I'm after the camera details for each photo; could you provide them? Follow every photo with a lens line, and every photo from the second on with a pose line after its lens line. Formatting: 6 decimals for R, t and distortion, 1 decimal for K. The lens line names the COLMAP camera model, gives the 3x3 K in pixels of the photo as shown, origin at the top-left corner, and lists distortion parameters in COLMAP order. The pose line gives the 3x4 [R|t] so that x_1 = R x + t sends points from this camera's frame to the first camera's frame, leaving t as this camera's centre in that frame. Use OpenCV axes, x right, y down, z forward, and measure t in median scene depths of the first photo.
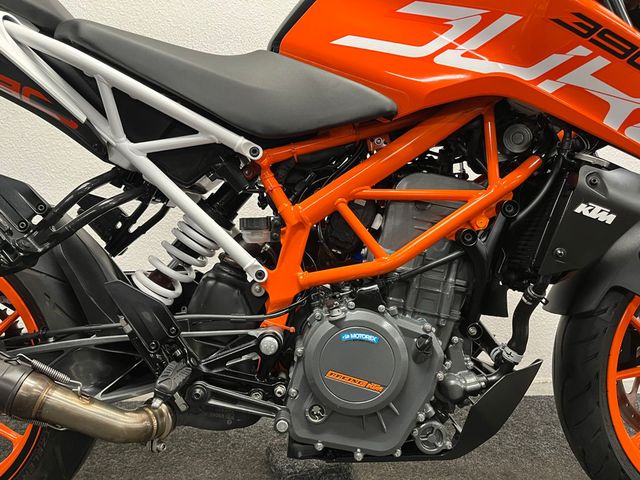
lens RADIAL K [[477.6, 0, 320.0], [0, 477.6, 240.0], [0, 0, 1]] dist [0.006863, 0.002550]
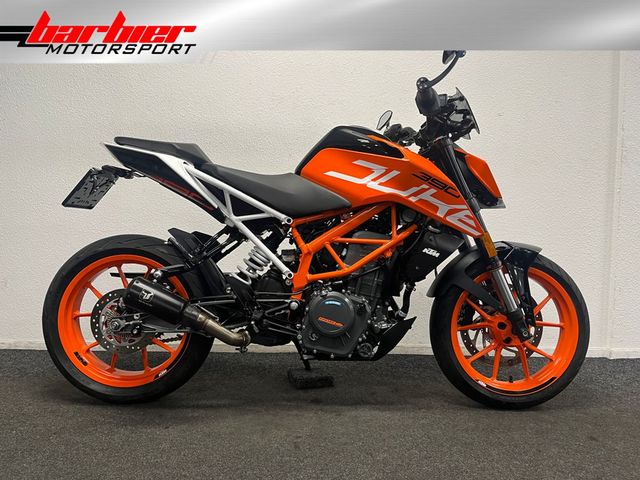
lens RADIAL K [[477.6, 0, 320.0], [0, 477.6, 240.0], [0, 0, 1]] dist [0.006863, 0.002550]
pose [[0.999688, 0.019574, -0.015511, 0.046212], [-0.019676, 0.999785, -0.006510, -0.080976], [0.015380, 0.006813, 0.999859, -1.241247]]
